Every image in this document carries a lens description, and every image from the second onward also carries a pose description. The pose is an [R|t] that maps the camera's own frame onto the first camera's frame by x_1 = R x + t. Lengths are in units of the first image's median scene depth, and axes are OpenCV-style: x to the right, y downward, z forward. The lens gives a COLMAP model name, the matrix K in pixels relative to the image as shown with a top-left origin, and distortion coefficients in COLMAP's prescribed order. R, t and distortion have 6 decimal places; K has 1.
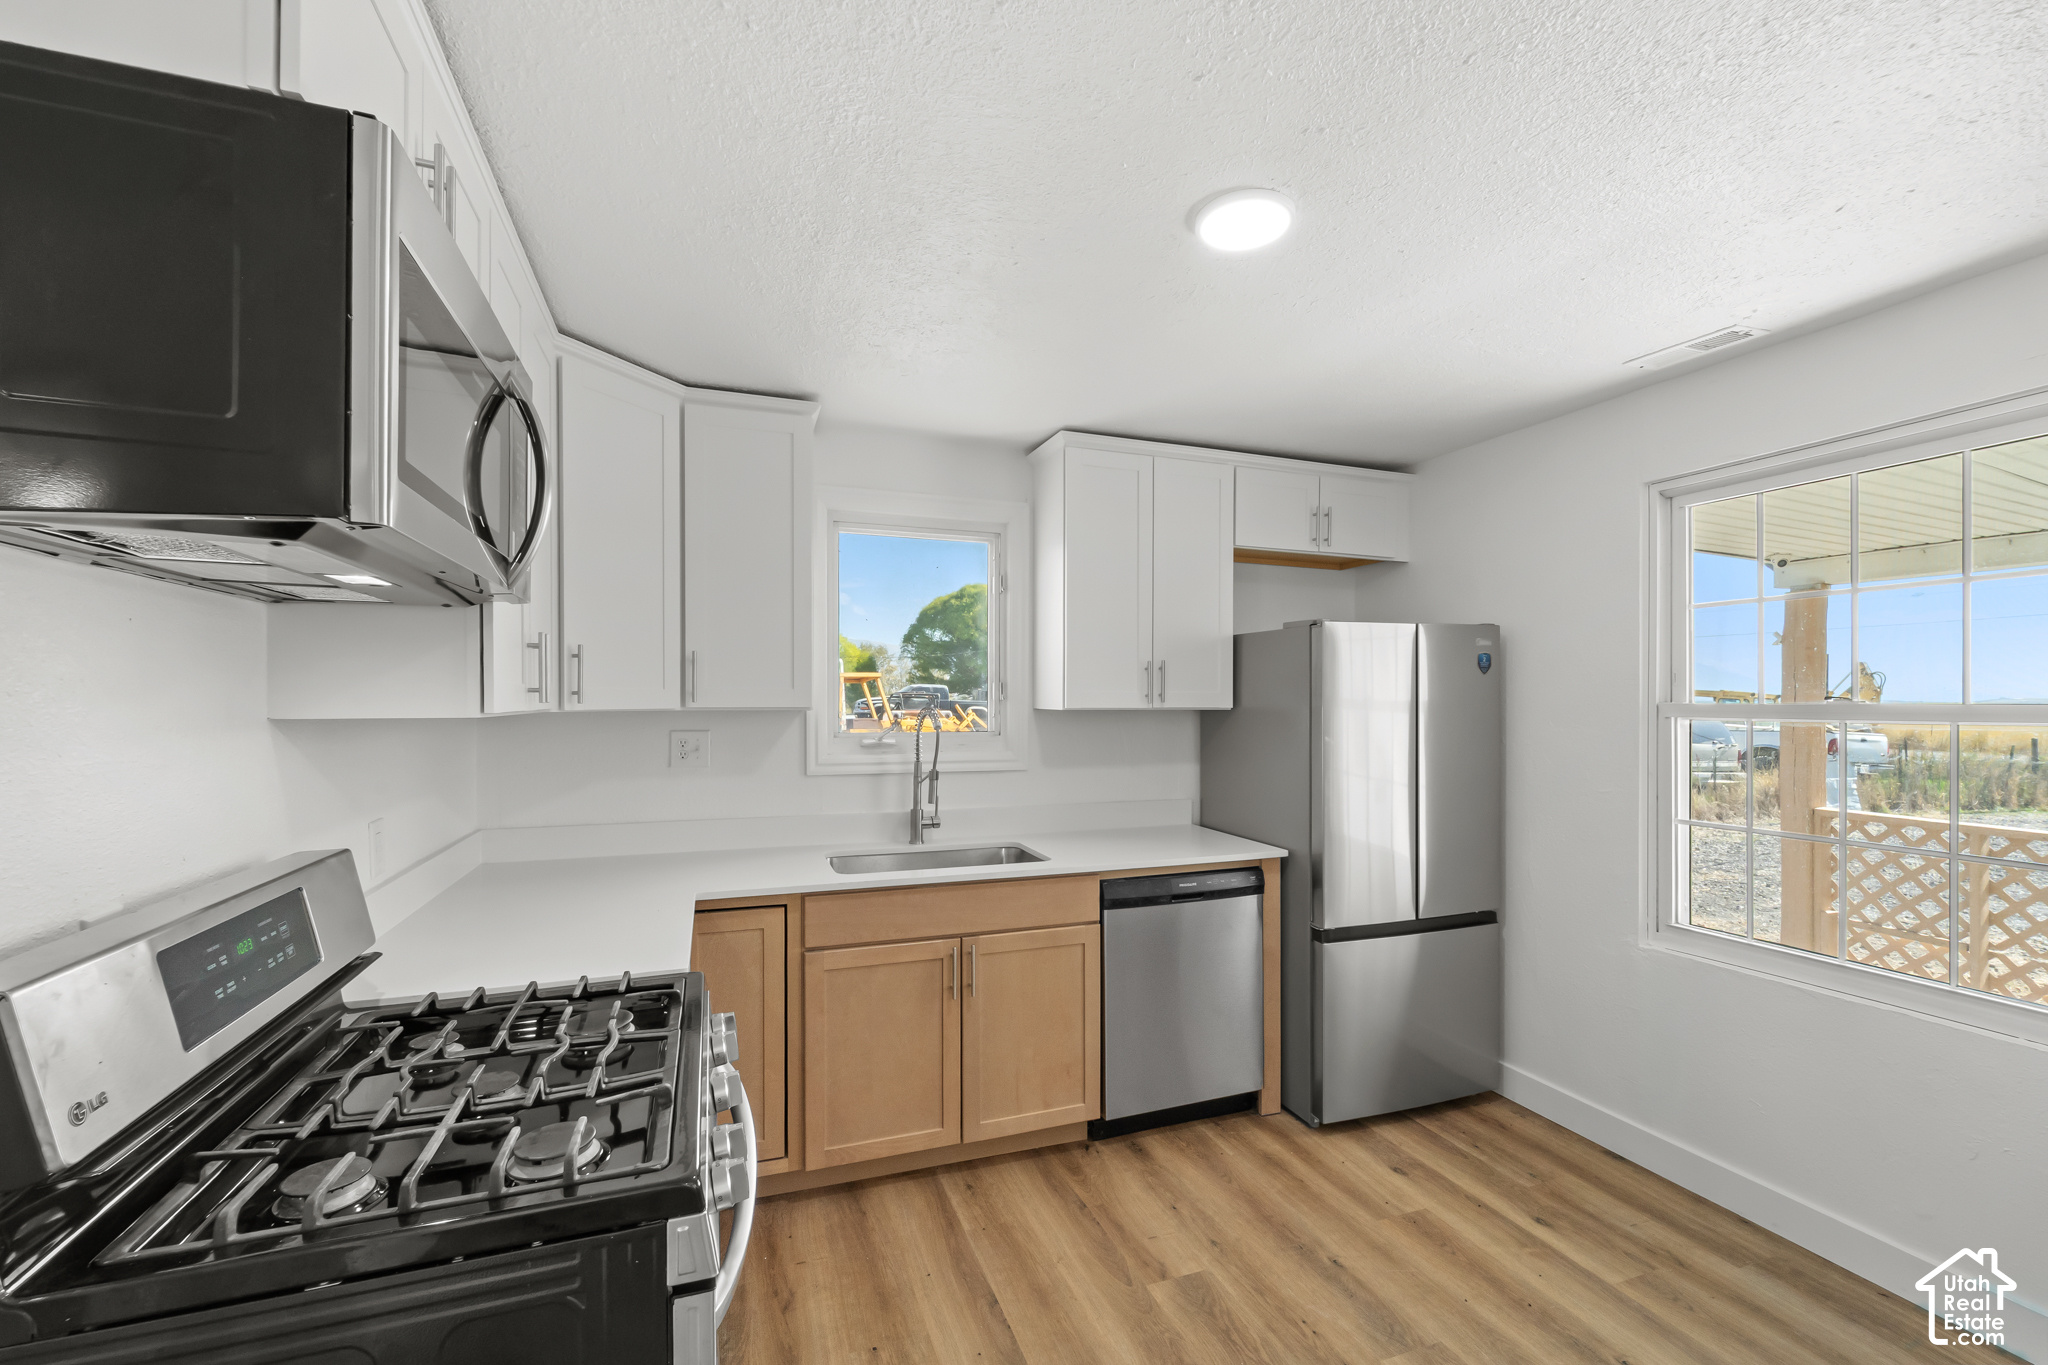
lens RADIAL K [[814.6, 0, 974.8], [0, 814.6, 706.1], [0, 0, 1]] dist [0.004184, -0.002361]
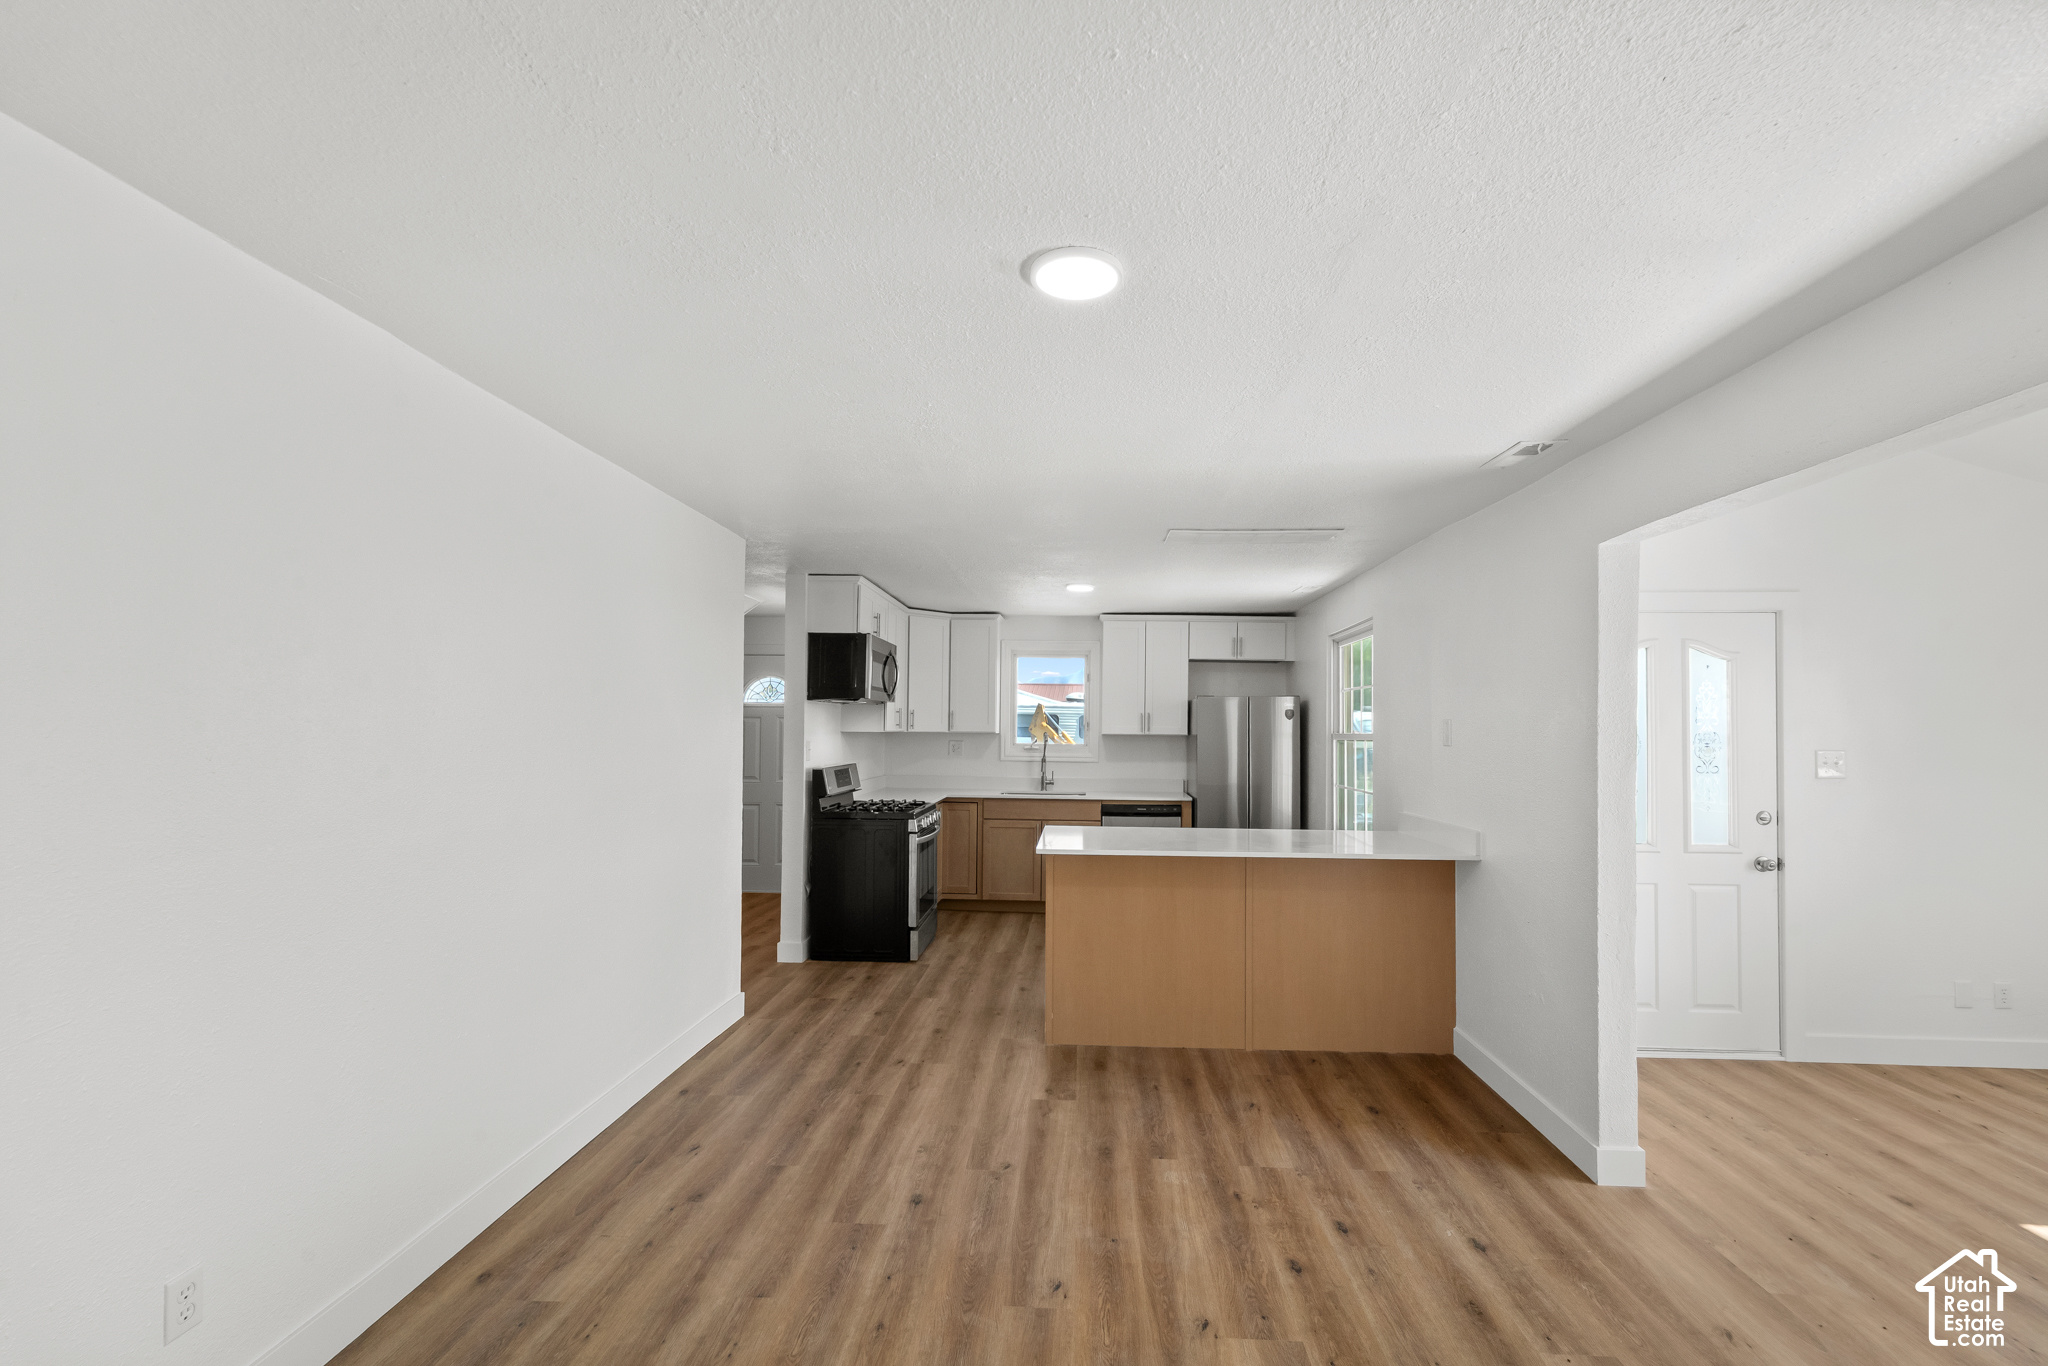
lens RADIAL K [[814.6, 0, 1026.3], [0, 814.6, 706.7], [0, 0, 1]] dist [0.004184, -0.002361]
pose [[0.927321, -0.003605, -0.374249, 0.862277], [-0.011495, 0.999208, -0.038107, 0.018817], [0.374090, 0.039639, 0.926545, -1.367594]]
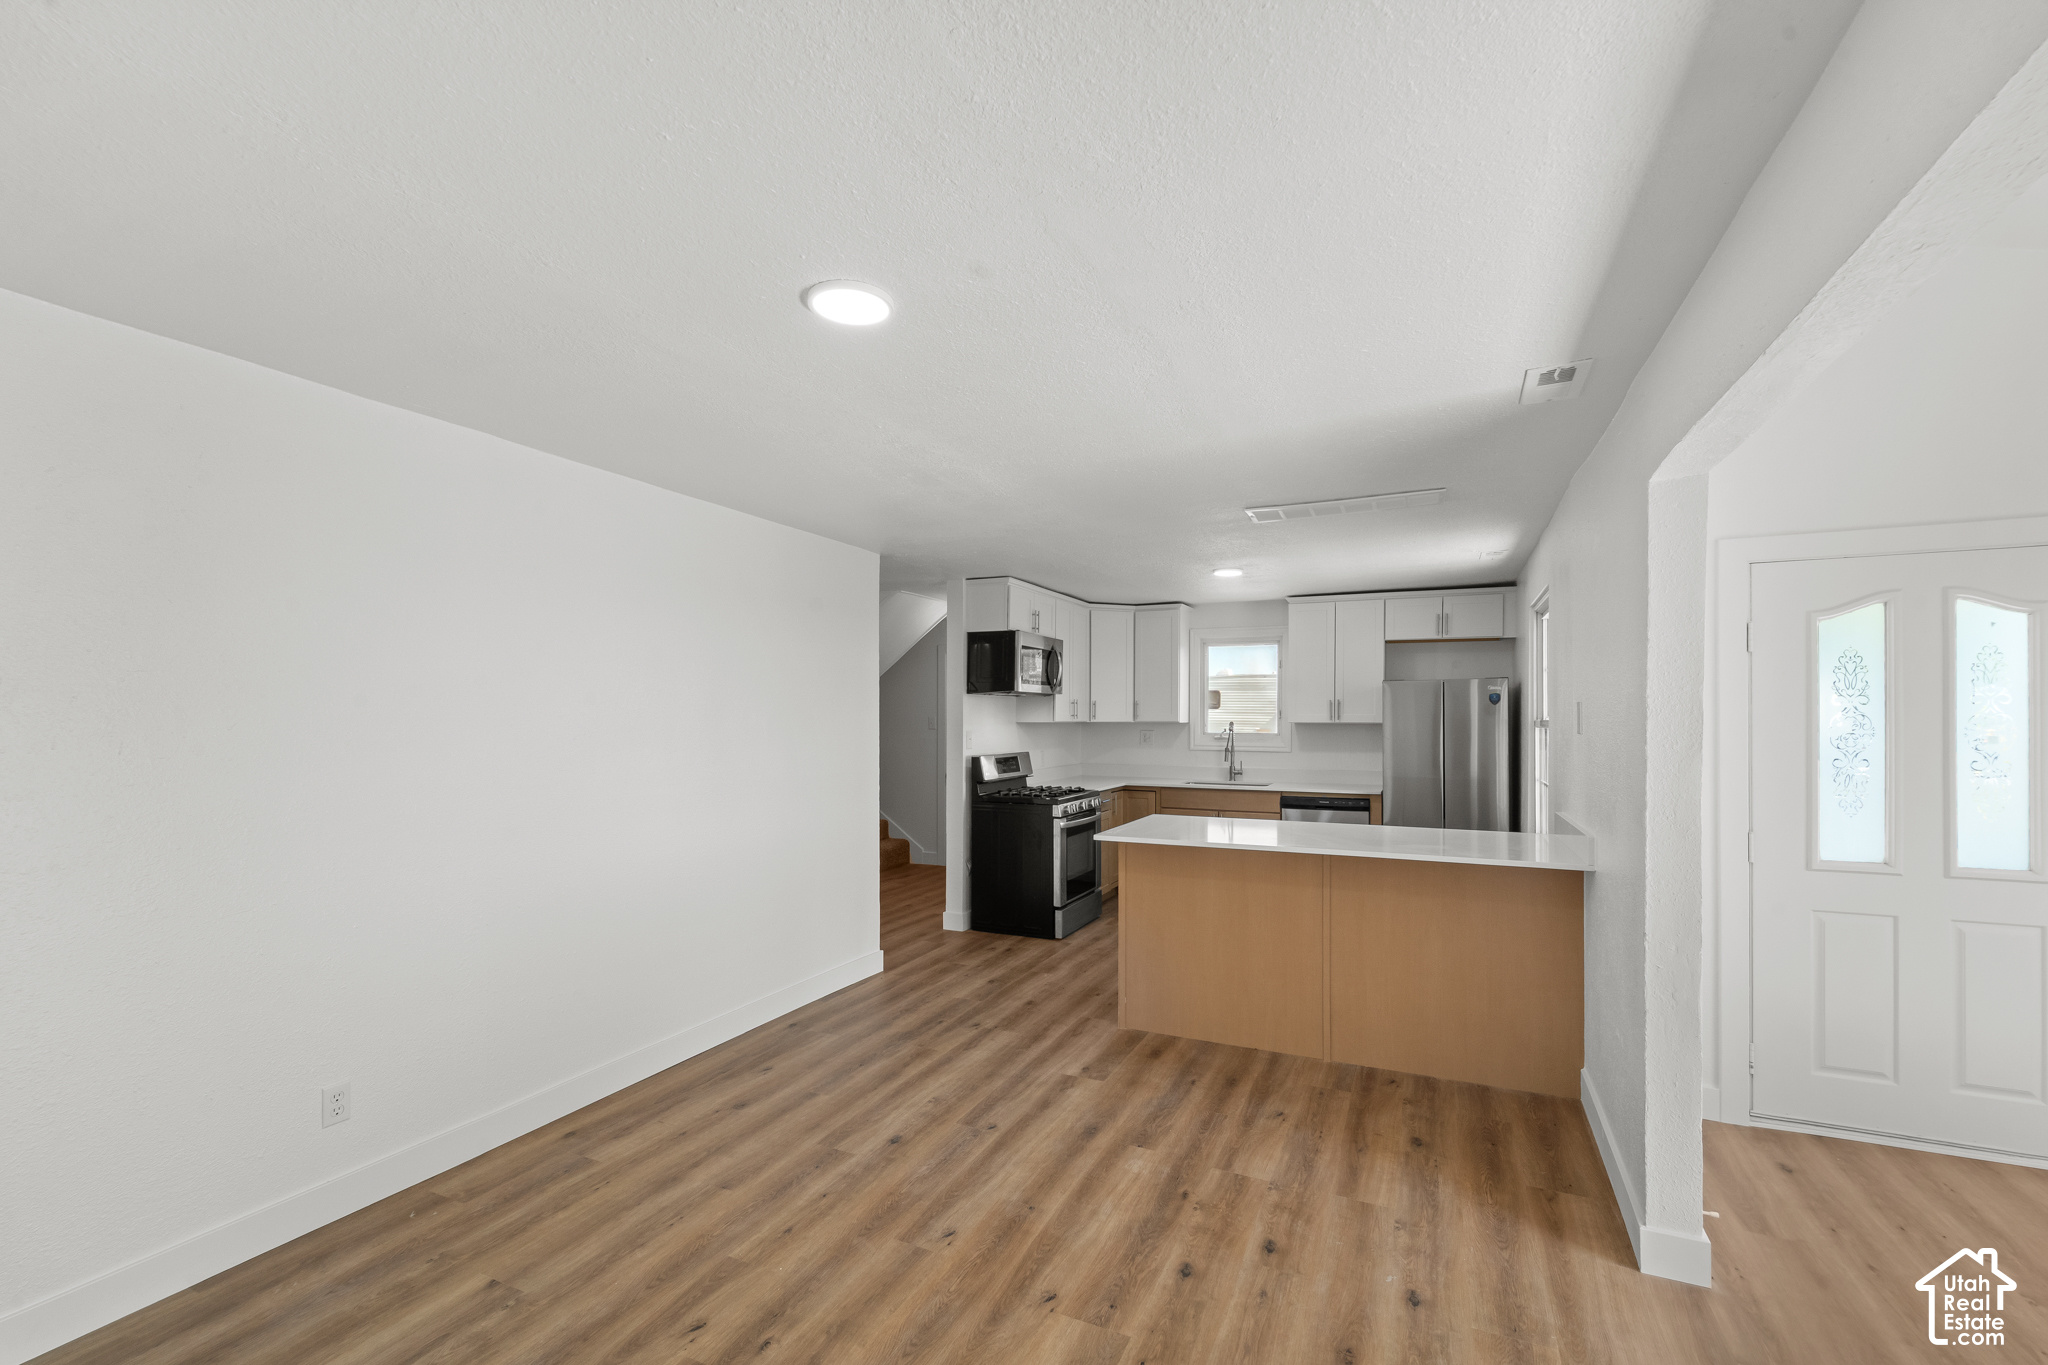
lens RADIAL K [[814.6, 0, 1067.0], [0, 814.6, 709.0], [0, 0, 1]] dist [0.004184, -0.002361]
pose [[0.734569, -0.008856, -0.678476, 1.291737], [-0.006431, 0.999779, -0.020013, 0.016401], [0.678504, 0.019065, 0.734349, -1.142475]]
